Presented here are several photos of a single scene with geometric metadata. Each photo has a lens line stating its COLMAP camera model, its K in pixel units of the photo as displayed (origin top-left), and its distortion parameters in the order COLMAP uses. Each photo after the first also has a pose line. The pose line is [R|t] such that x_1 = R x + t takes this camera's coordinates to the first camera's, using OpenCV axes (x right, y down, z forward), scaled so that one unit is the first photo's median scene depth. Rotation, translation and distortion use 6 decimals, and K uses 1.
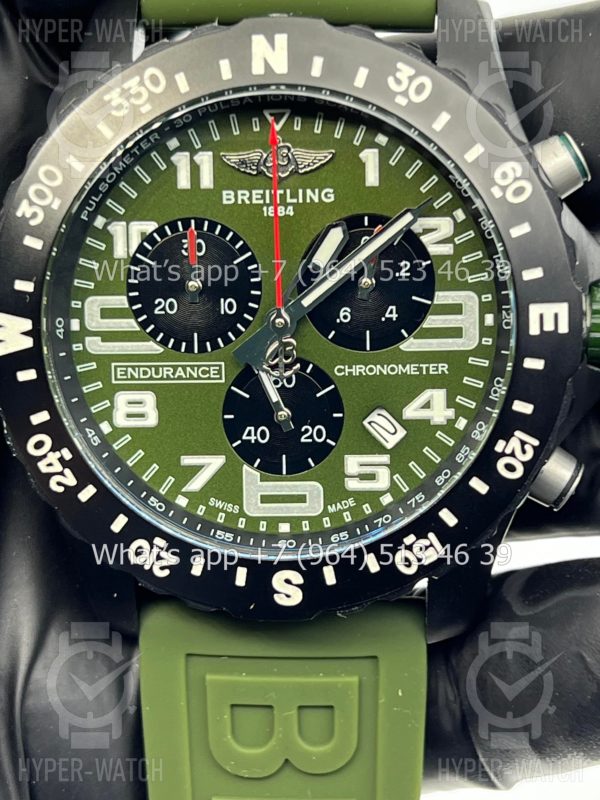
lens RADIAL K [[1888.5, 0, 298.3], [0, 1888.5, 397.9], [0, 0, 1]] dist [0.203526, 0.000000]
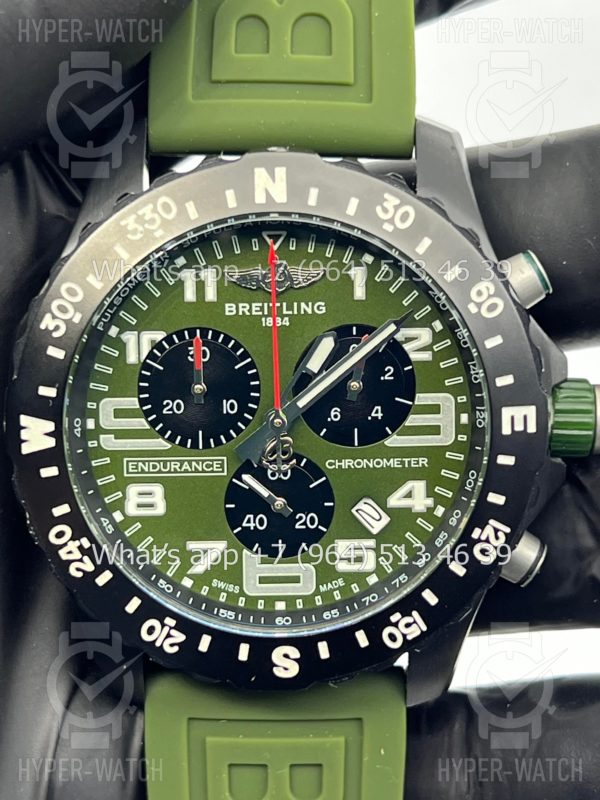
lens RADIAL K [[1888.5, 0, 298.6], [0, 1888.5, 393.8], [0, 0, 1]] dist [0.203526, 0.000000]
pose [[0.998111, -0.003976, 0.061306, -0.065121], [0.003781, 0.999987, 0.003293, -0.059826], [-0.061318, -0.003054, 0.998114, -0.108948]]
